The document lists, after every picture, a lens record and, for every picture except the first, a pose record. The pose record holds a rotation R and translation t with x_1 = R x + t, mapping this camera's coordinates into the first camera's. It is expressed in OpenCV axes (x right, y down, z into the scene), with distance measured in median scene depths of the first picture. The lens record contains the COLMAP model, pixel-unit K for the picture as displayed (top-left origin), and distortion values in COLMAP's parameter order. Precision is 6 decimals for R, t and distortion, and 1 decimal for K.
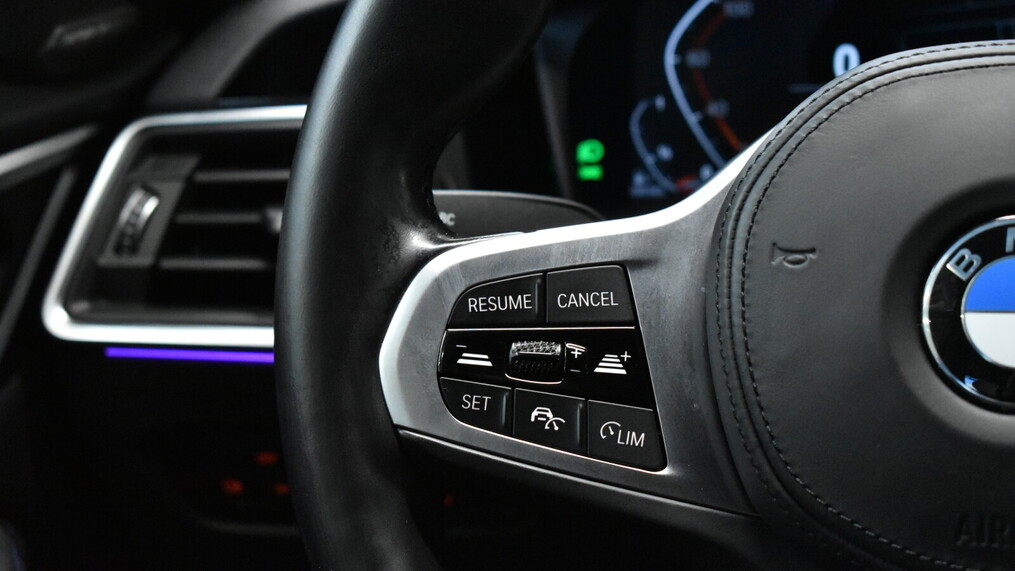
lens RADIAL K [[2175.7, 0, 506.7], [0, 2175.7, 285.6], [0, 0, 1]] dist [-0.010474, 0.000000]
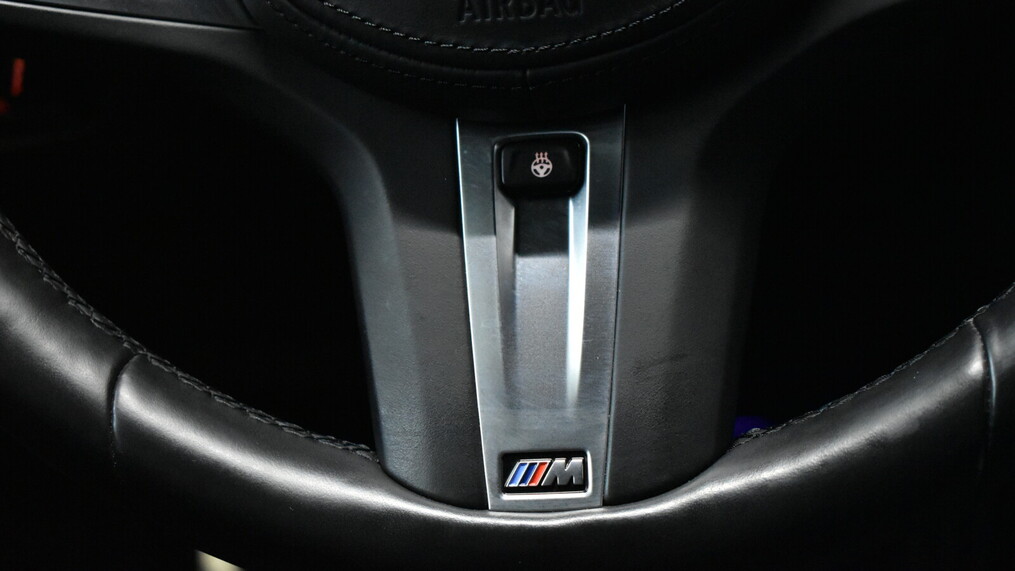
lens RADIAL K [[2175.7, 0, 508.0], [0, 2175.7, 288.1], [0, 0, 1]] dist [-0.010474, 0.000000]
pose [[0.985542, -0.120988, 0.118610, 0.094287], [0.103468, 0.984134, 0.144135, 0.090284], [-0.134167, -0.129778, 0.982424, 0.061630]]
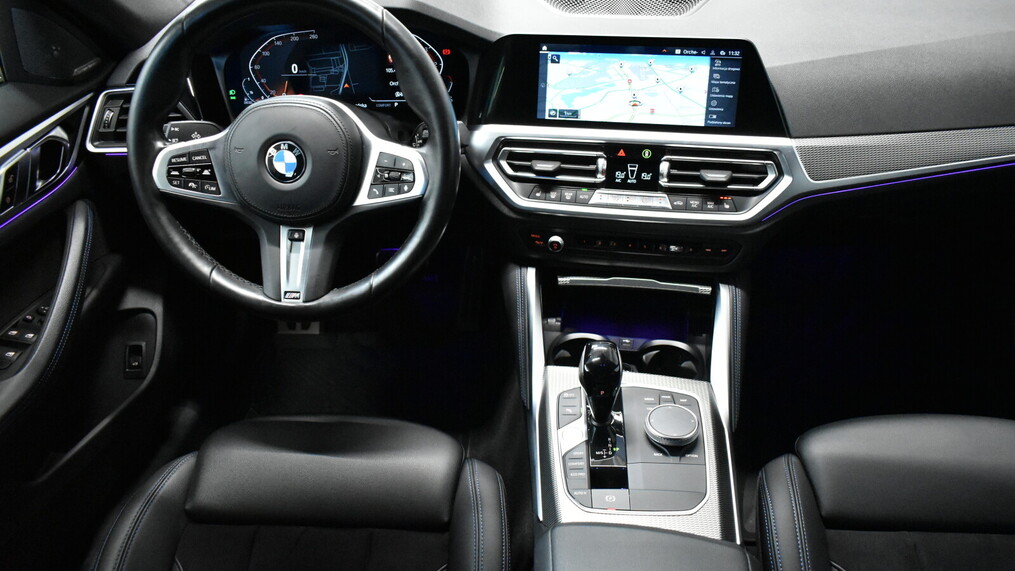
lens RADIAL K [[775.5, 0, 509.4], [0, 775.5, 287.1], [0, 0, 1]] dist [-0.028587, 0.021567]
pose [[0.980312, -0.084829, 0.178302, 0.359221], [0.022419, 0.944990, 0.326329, -0.248133], [-0.196176, -0.315907, 0.928288, -0.694317]]
